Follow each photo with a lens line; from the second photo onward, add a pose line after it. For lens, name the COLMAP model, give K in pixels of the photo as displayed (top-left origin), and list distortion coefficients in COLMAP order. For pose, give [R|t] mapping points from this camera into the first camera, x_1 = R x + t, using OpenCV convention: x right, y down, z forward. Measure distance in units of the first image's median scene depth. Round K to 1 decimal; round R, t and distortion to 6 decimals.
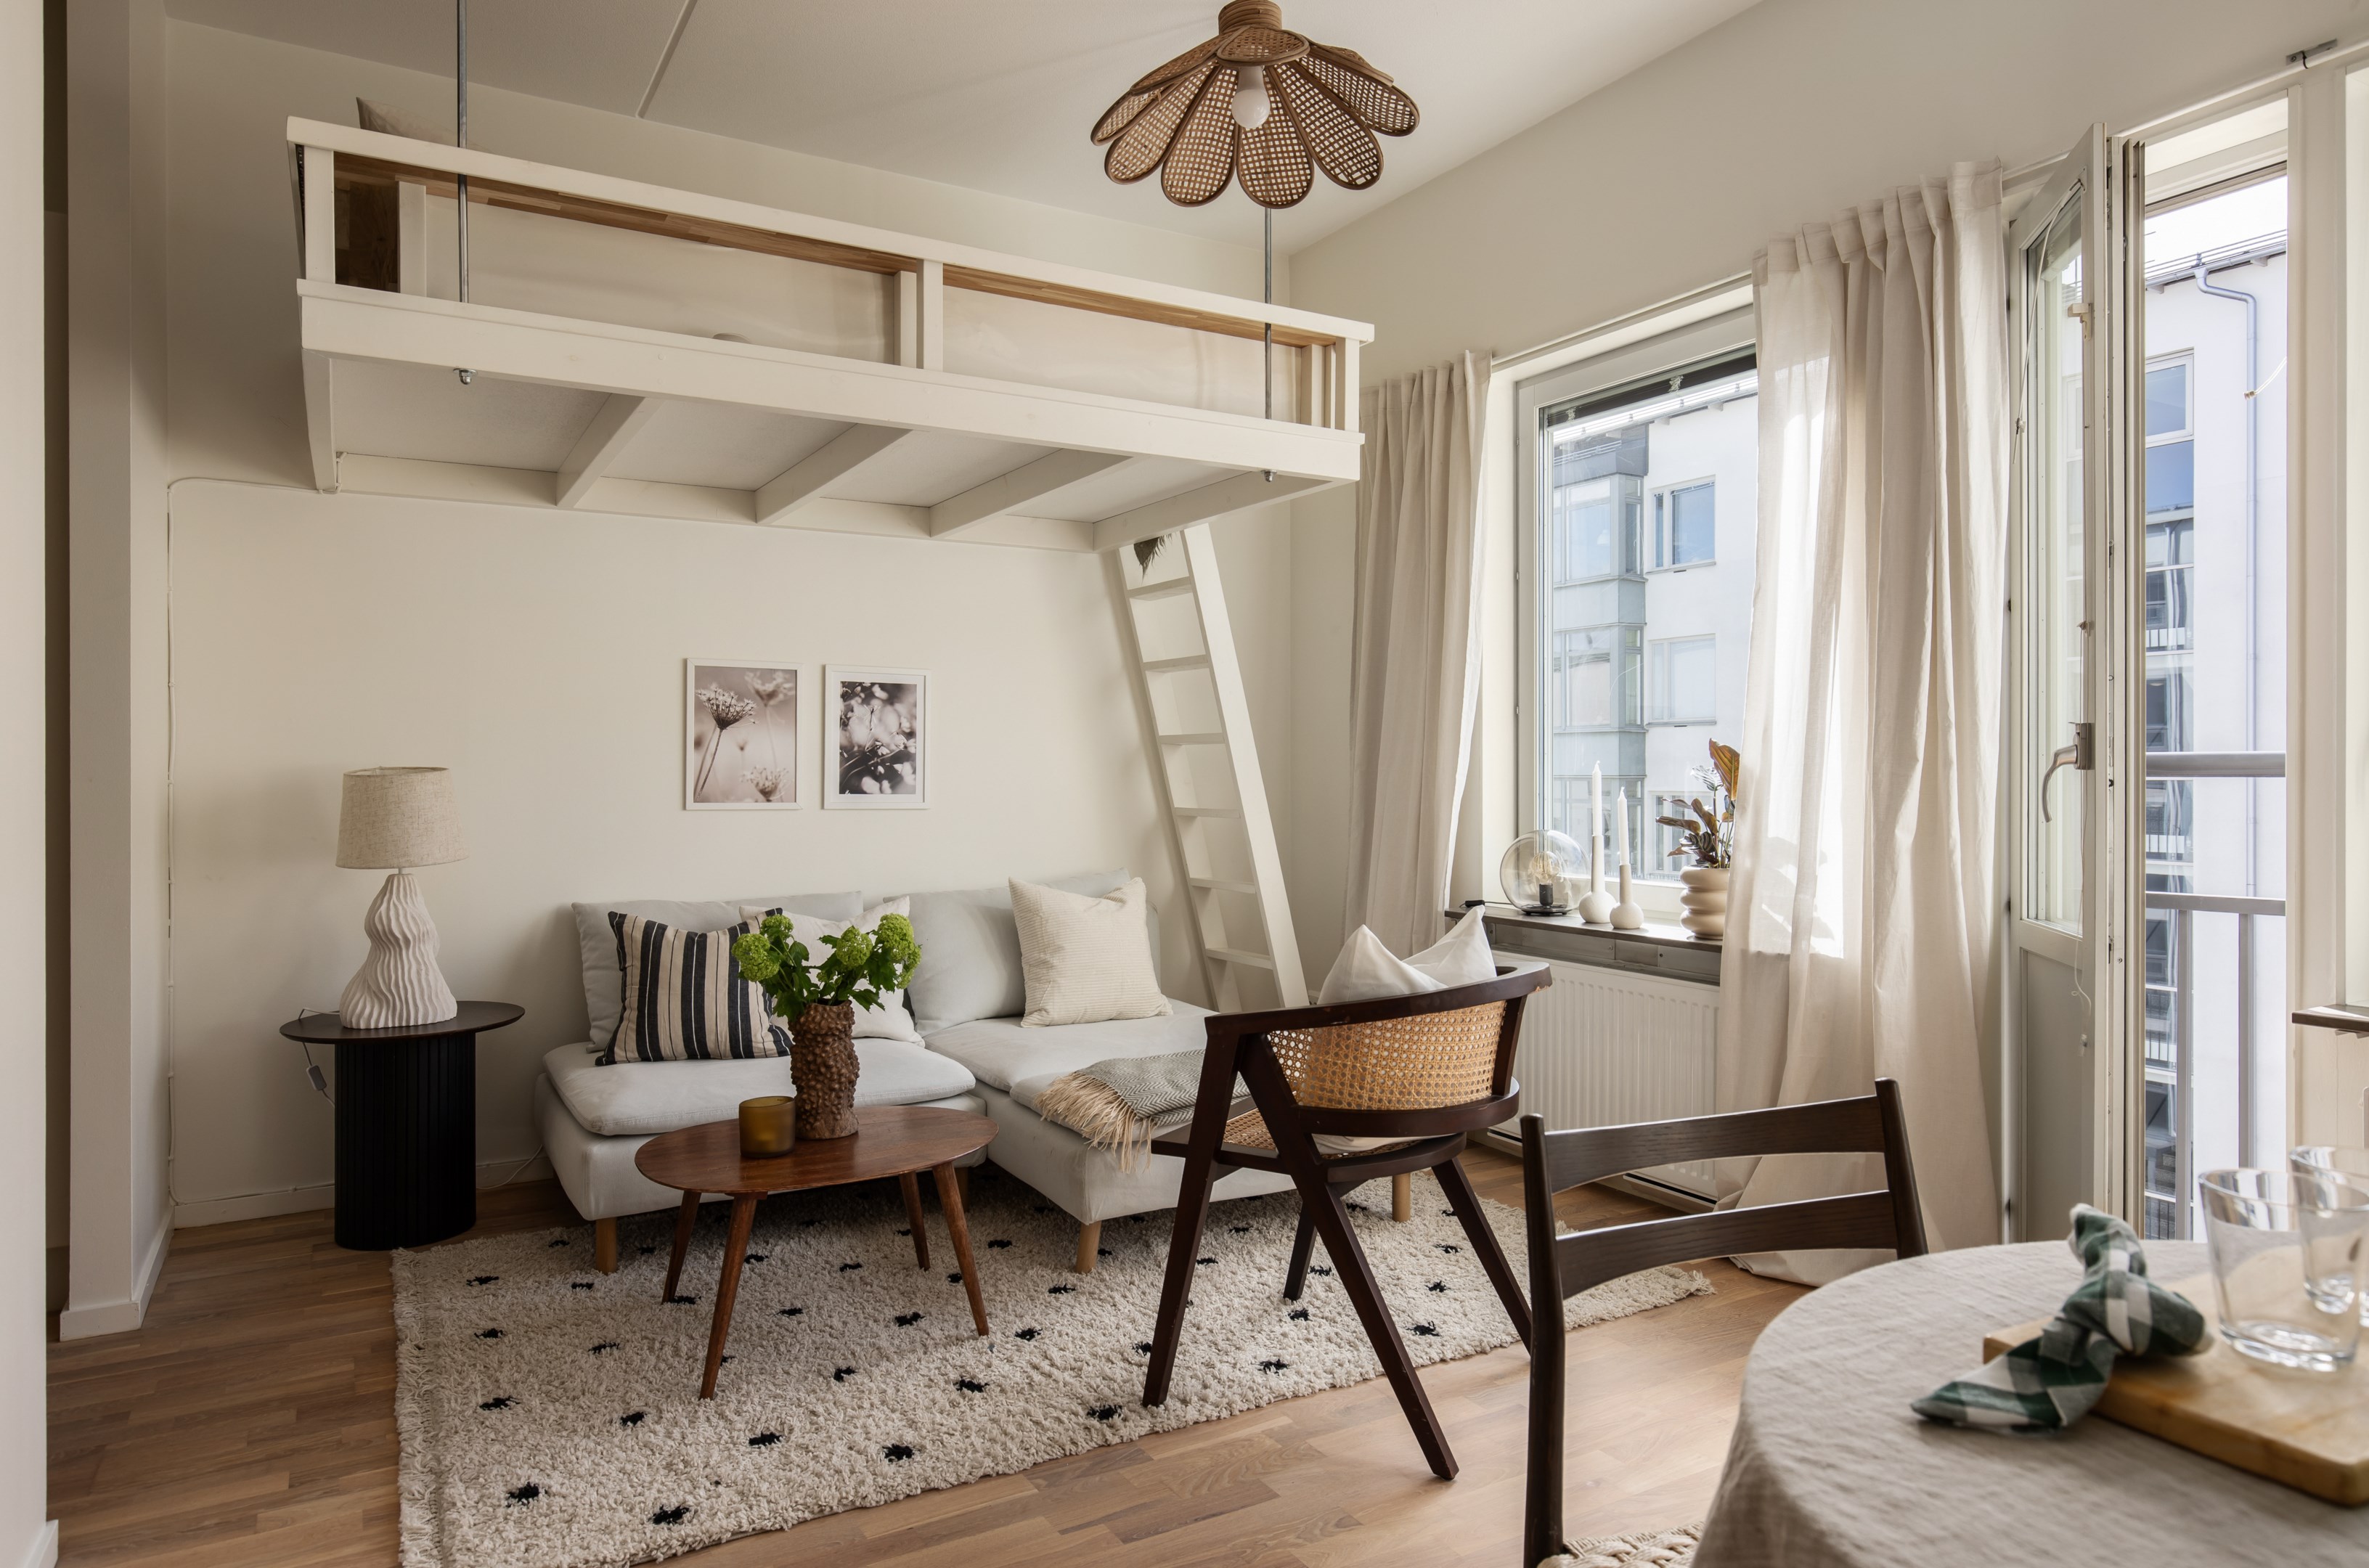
lens RADIAL K [[1439.0, 0, 1171.4], [0, 1439.0, 773.3], [0, 0, 1]] dist [0.005172, 0.002501]
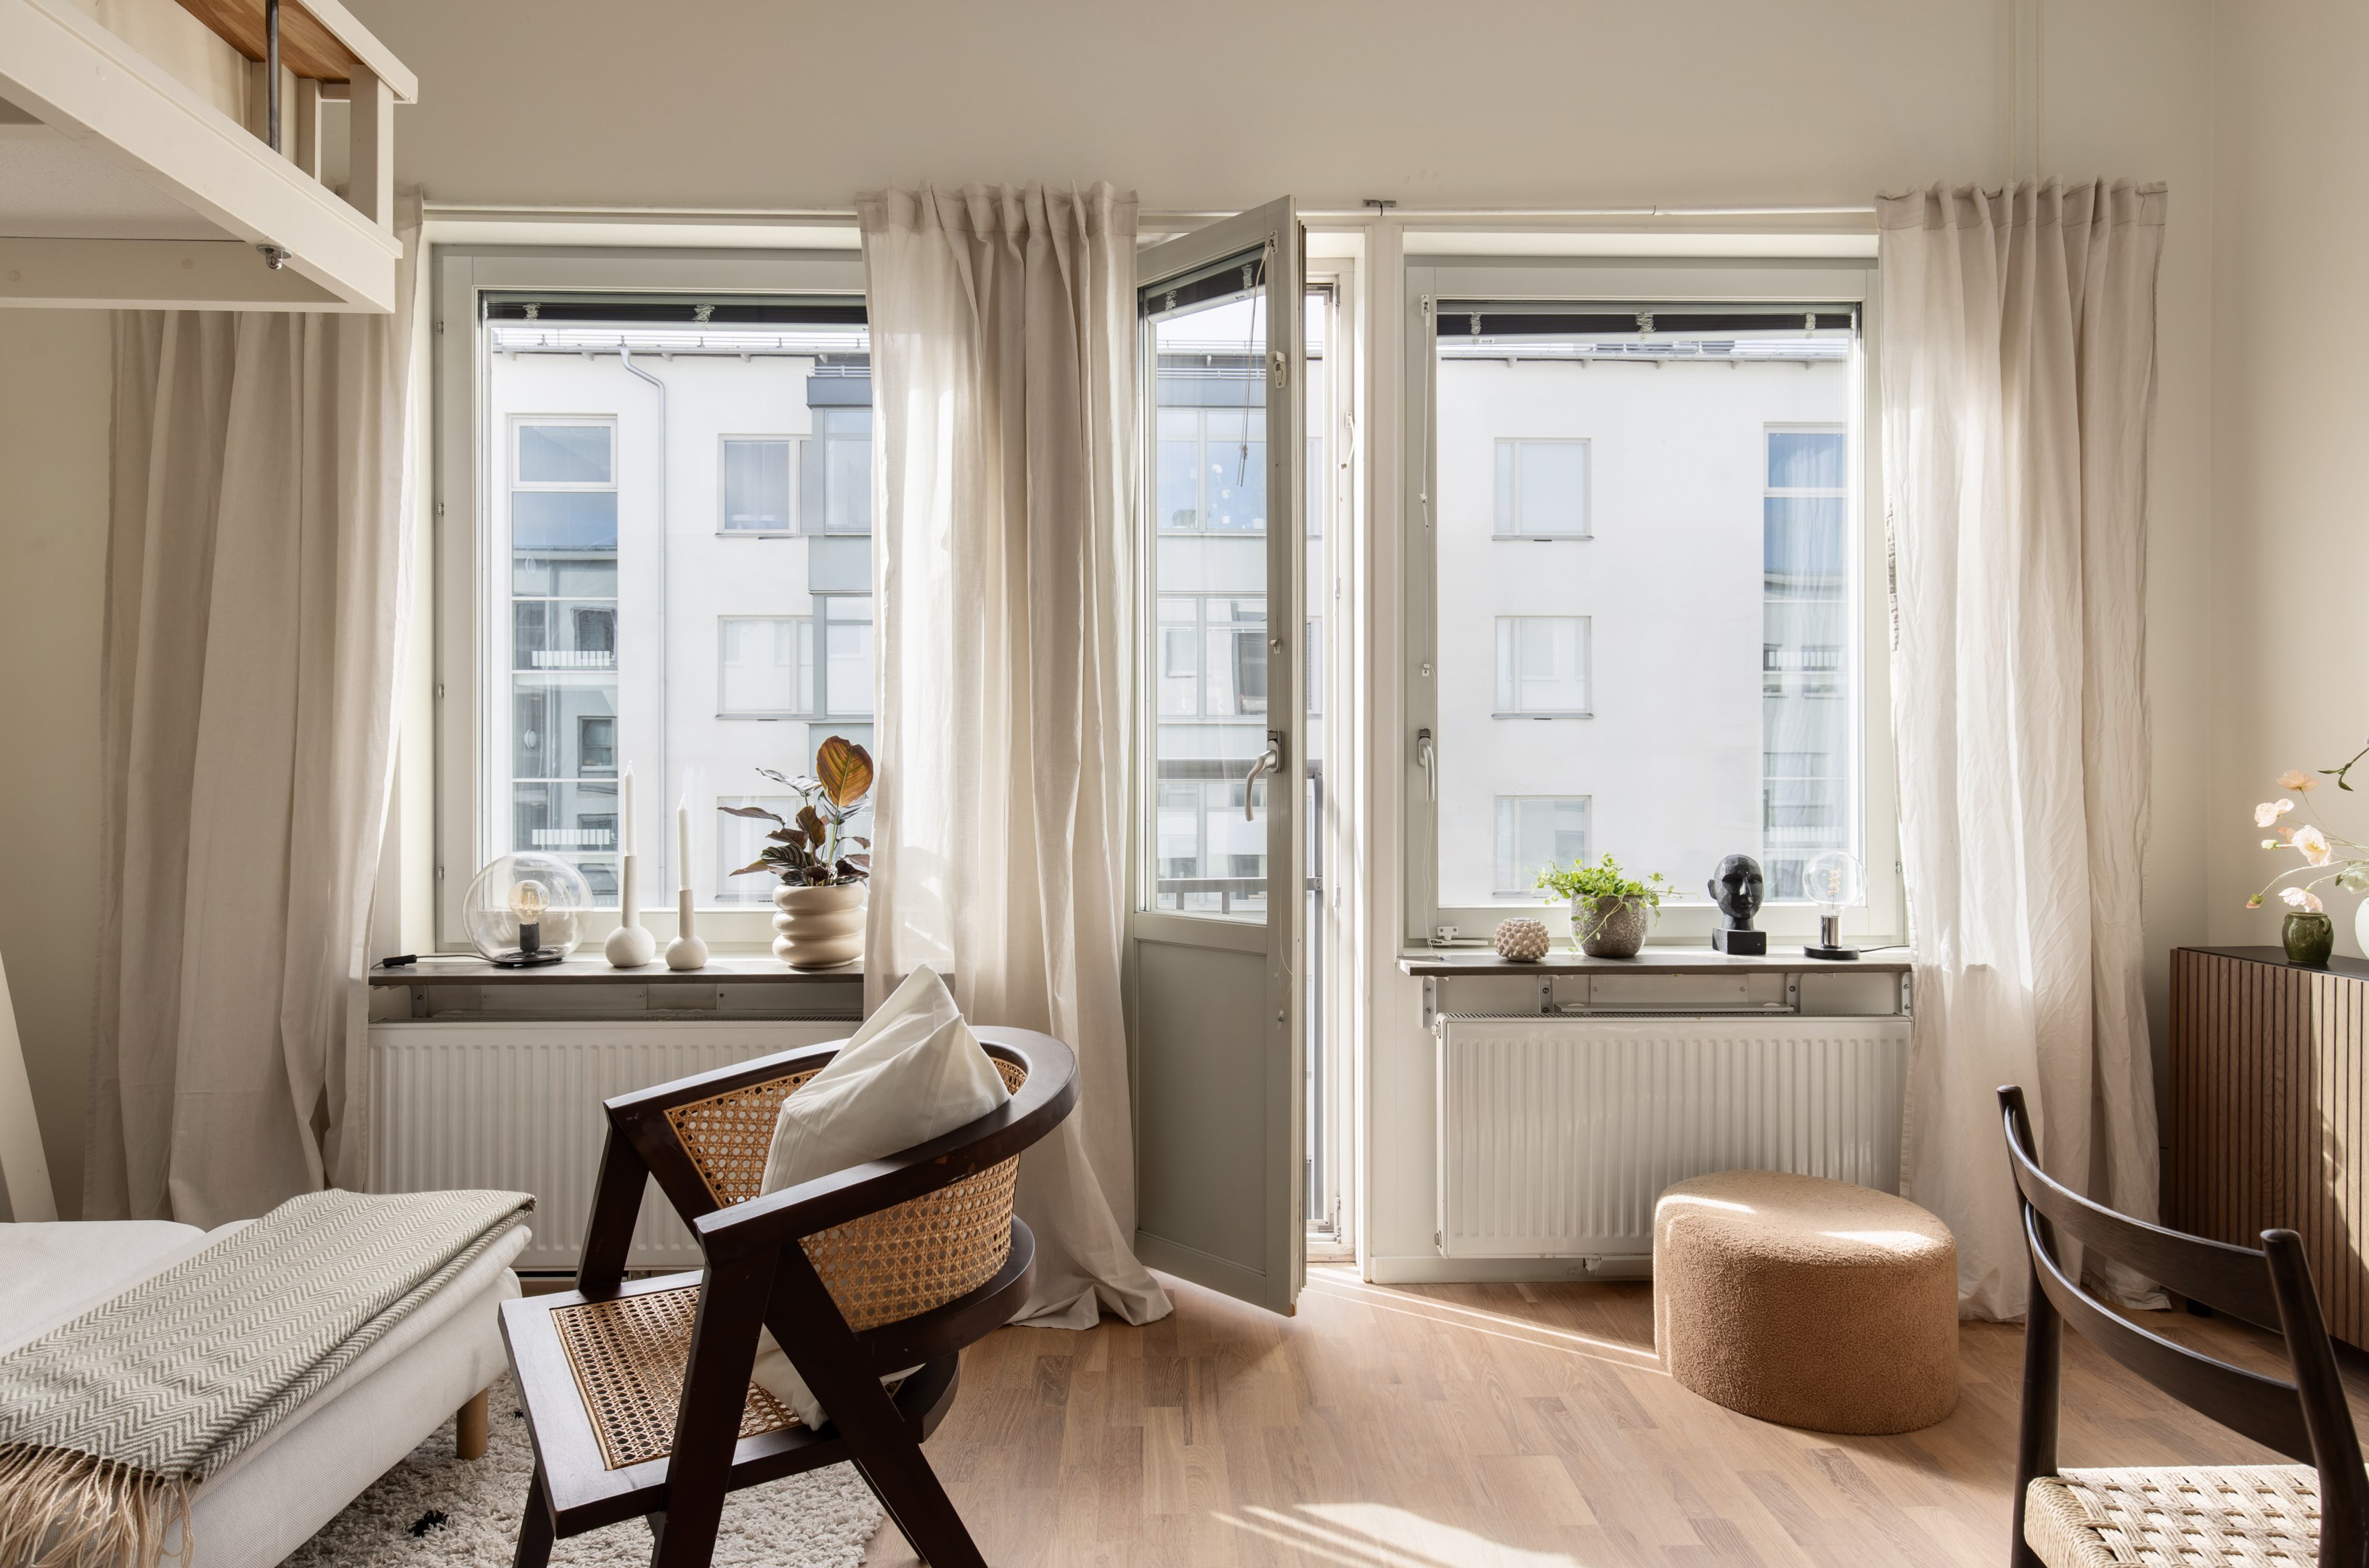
lens RADIAL K [[1344.4, 0, 1177.1], [0, 1344.4, 778.6], [0, 0, 1]] dist [0.011069, -0.004796]
pose [[0.476418, -0.001476, 0.879218, -0.240164], [-0.000139, 0.999998, 0.001755, -0.000343], [-0.879219, -0.000958, 0.476417, 0.437016]]
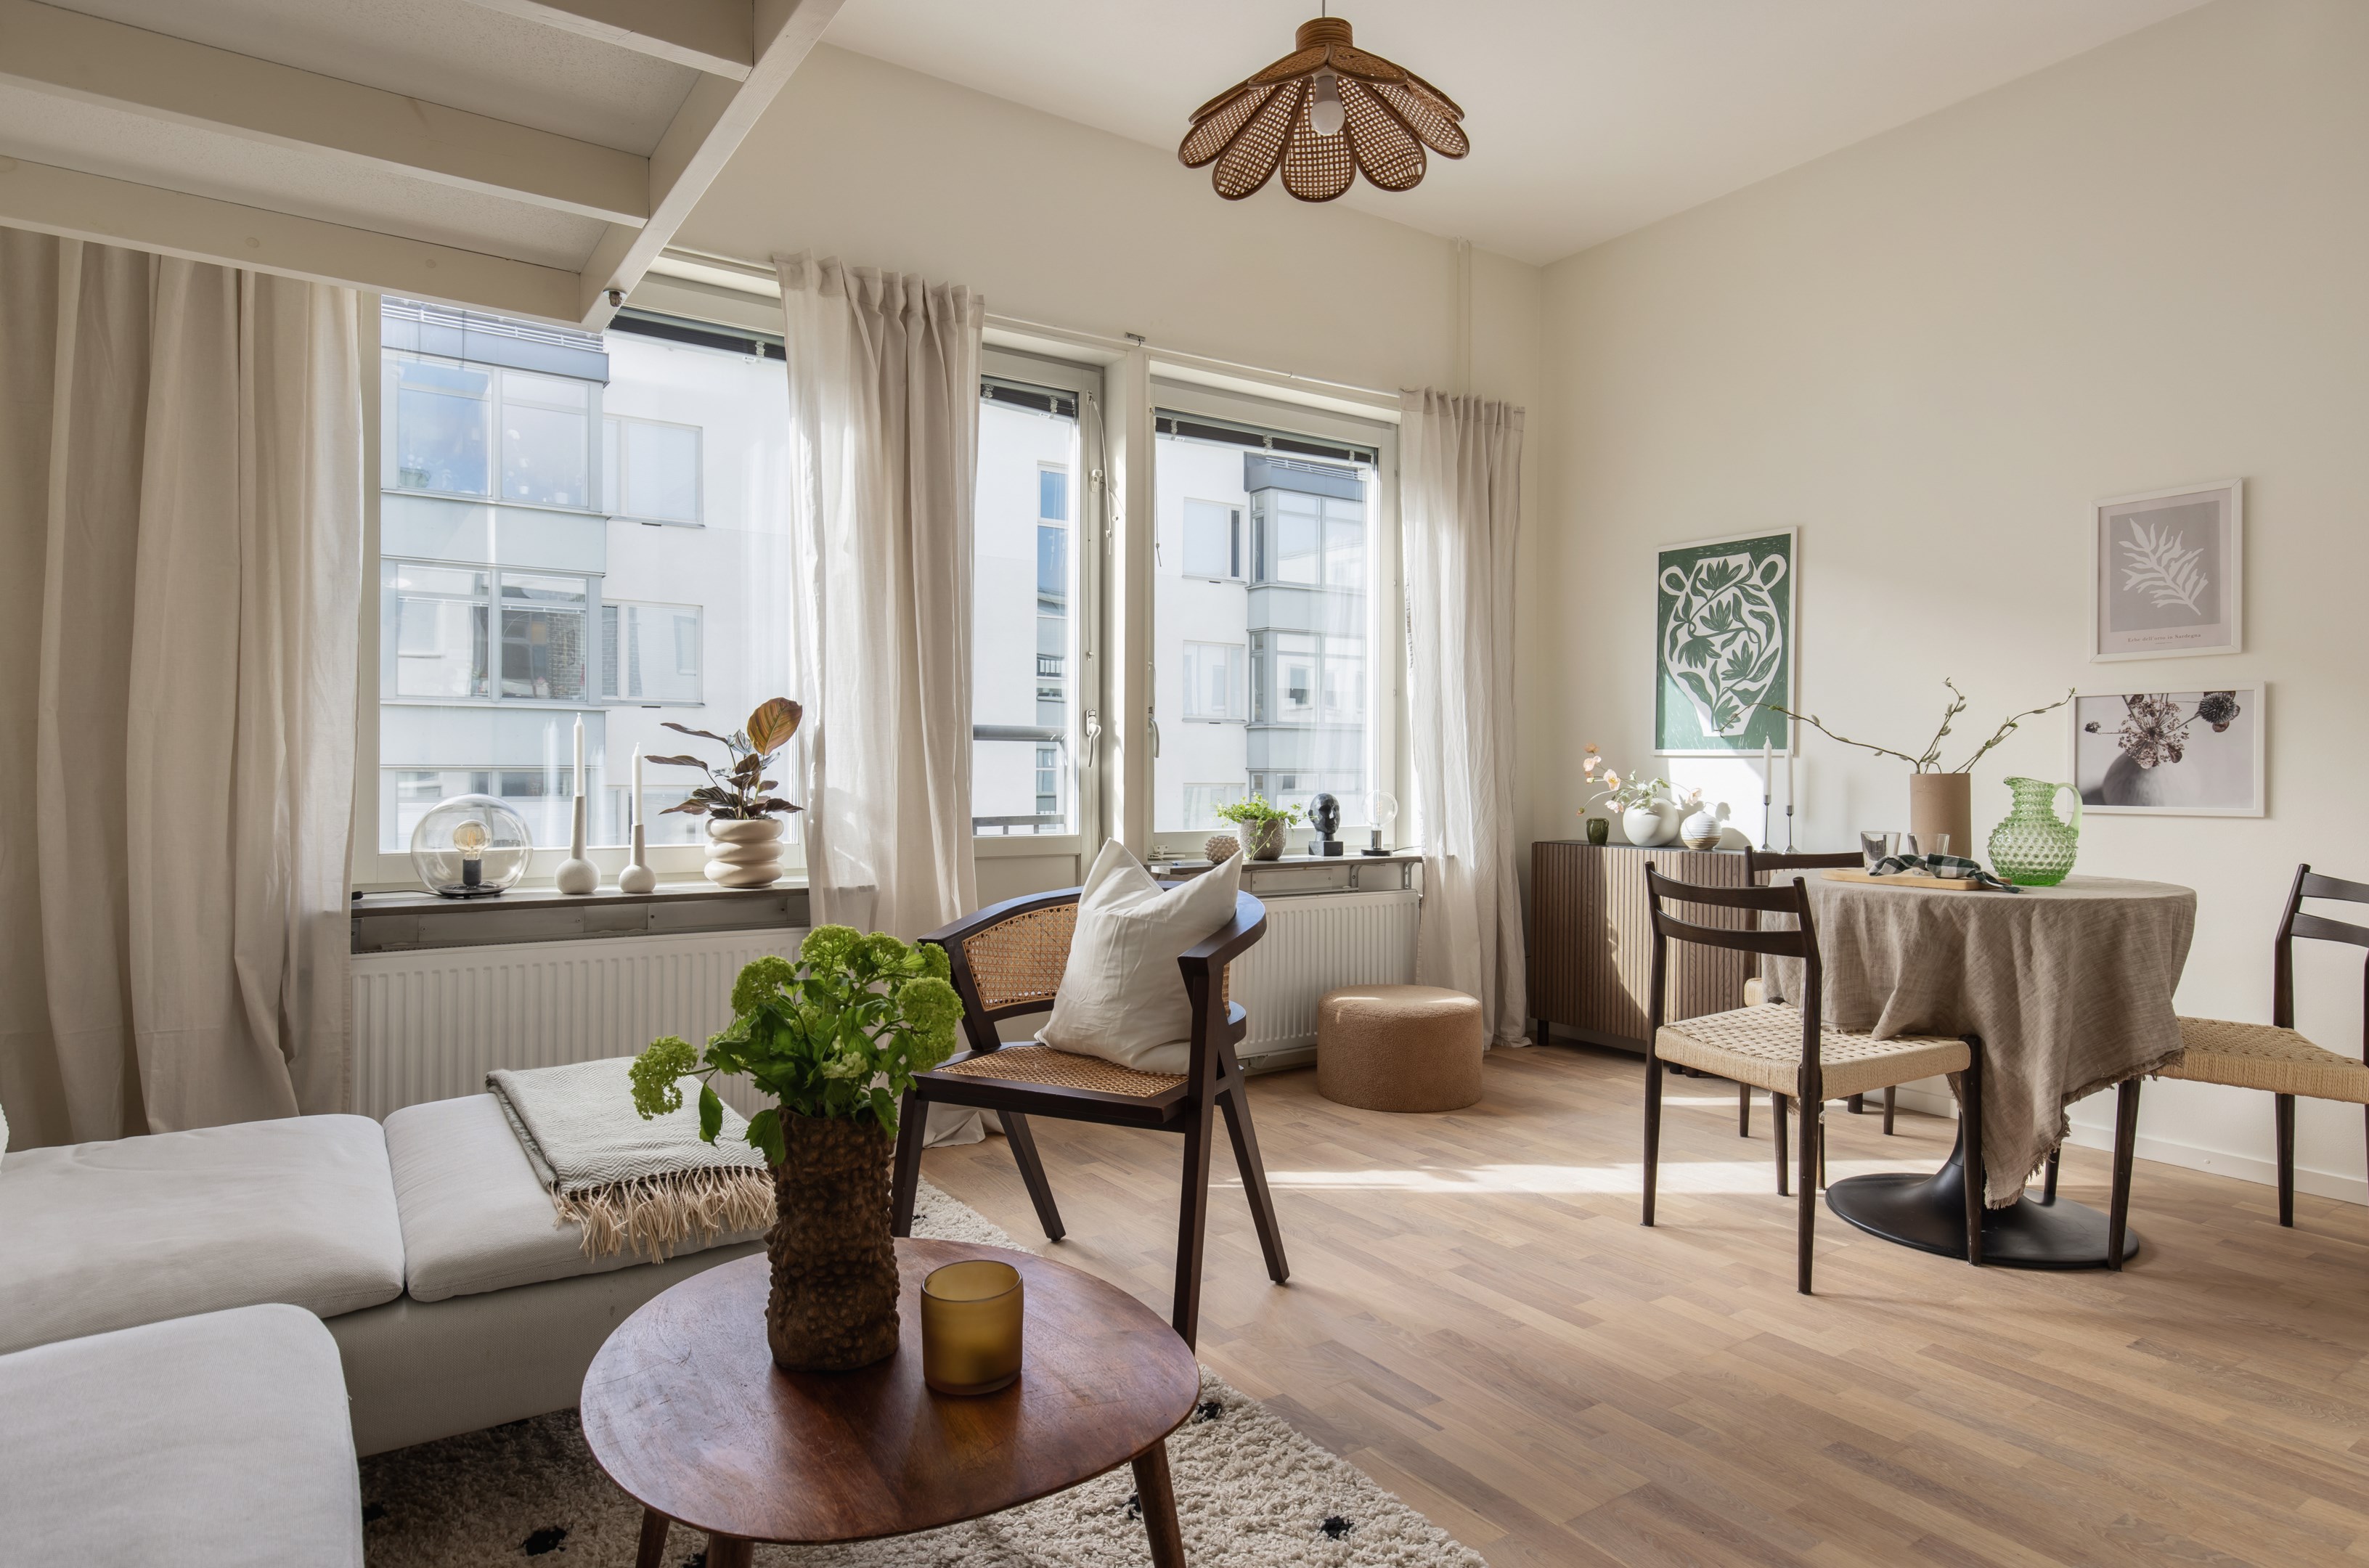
lens RADIAL K [[1344.4, 0, 1163.6], [0, 1344.4, 782.0], [0, 0, 1]] dist [0.011069, -0.004796]
pose [[-0.070438, -0.006309, 0.997496, -0.646018], [-0.004494, 0.999972, 0.006007, 0.031752], [-0.997506, -0.004060, -0.070464, 0.791867]]
